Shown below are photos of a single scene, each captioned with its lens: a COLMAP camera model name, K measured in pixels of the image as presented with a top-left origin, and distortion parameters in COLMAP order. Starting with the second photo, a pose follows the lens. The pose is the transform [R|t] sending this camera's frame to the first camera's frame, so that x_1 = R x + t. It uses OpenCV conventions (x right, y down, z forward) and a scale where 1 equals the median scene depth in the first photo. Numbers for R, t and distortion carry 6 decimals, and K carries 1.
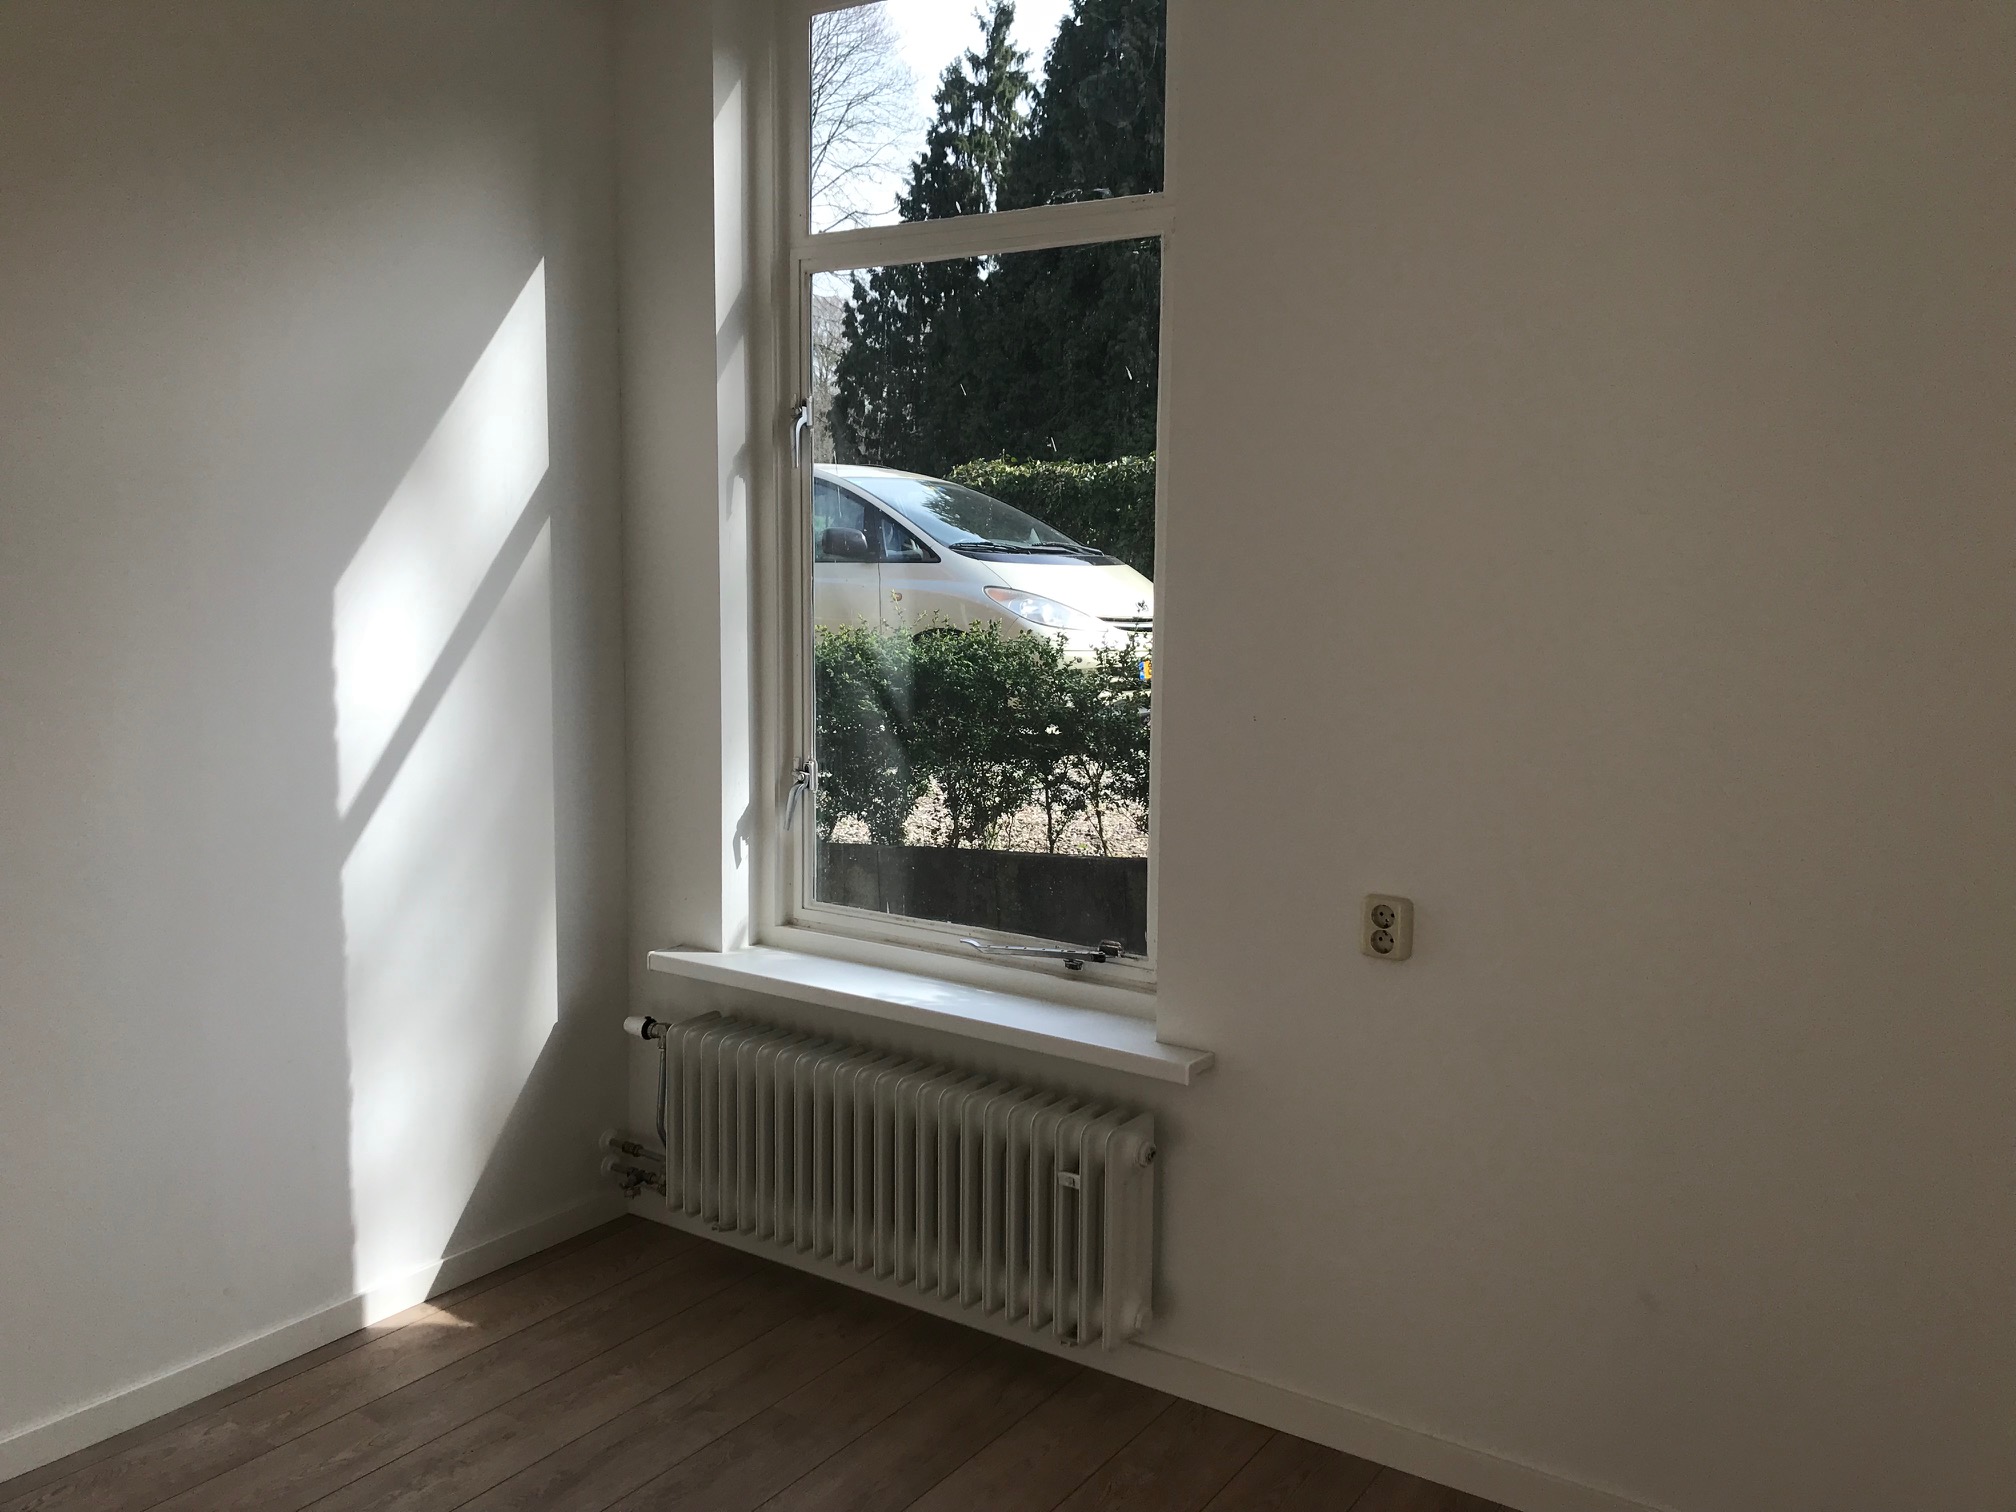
lens RADIAL K [[1645.4, 0, 1008.0], [0, 1645.4, 756.0], [0, 0, 1]] dist [0.050019, -0.042547]
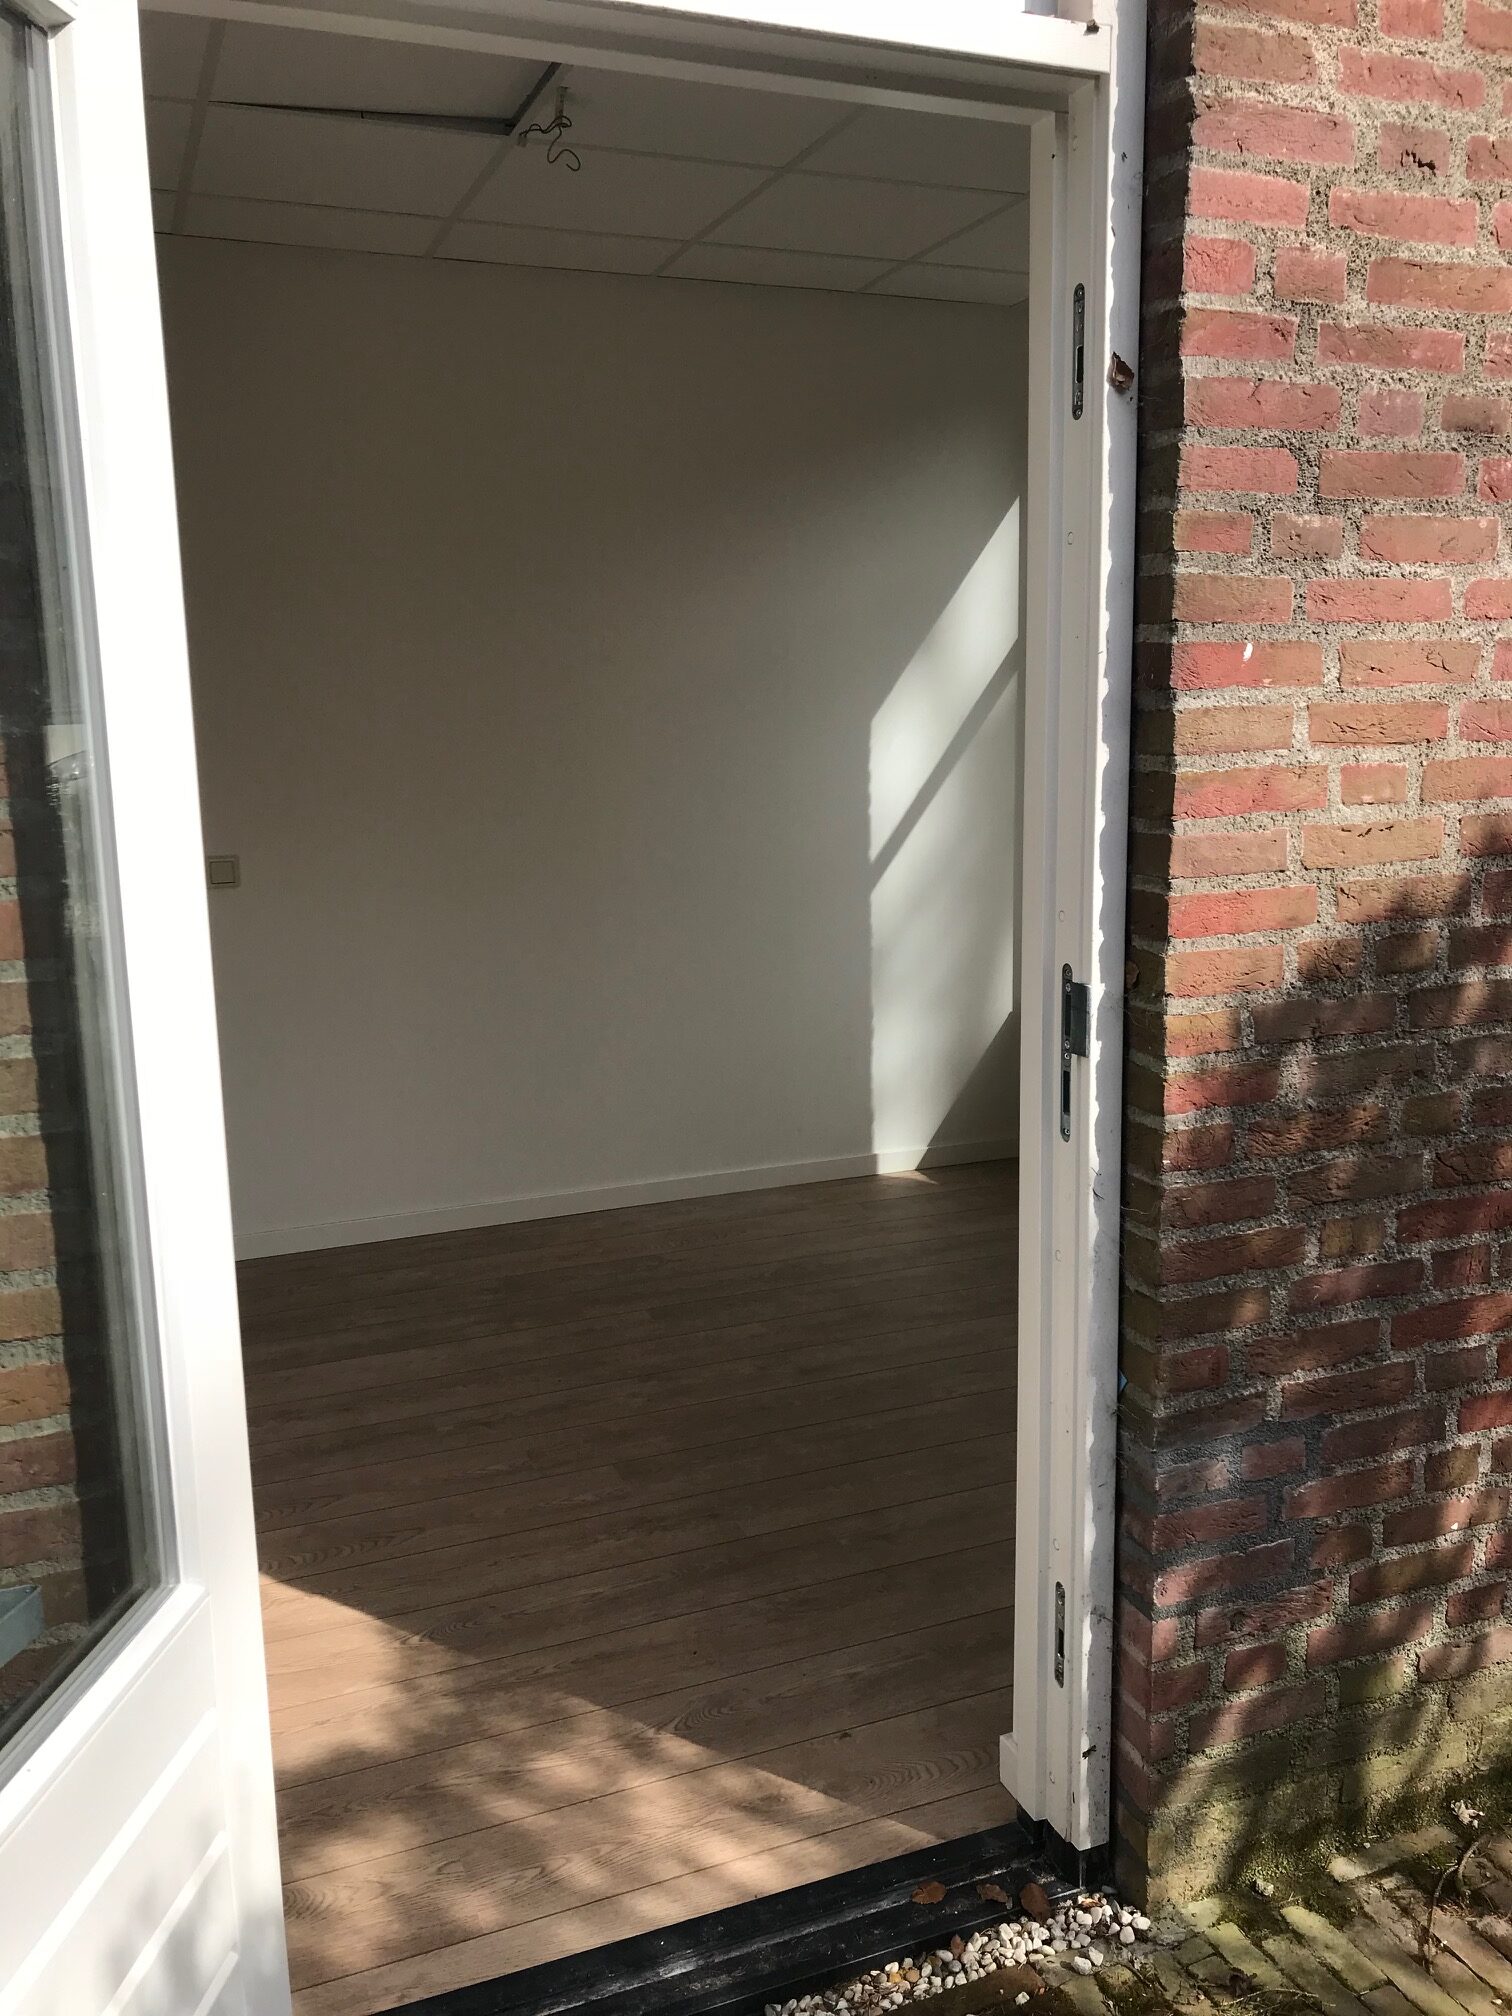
lens RADIAL K [[1645.4, 0, 756.0], [0, 1645.4, 1008.0], [0, 0, 1]] dist [0.050019, -0.042547]
pose [[0.831269, 0.070997, -0.551318, 0.412358], [-0.036154, 0.996615, 0.073828, 0.063780], [0.554694, -0.041439, 0.831022, -0.430137]]
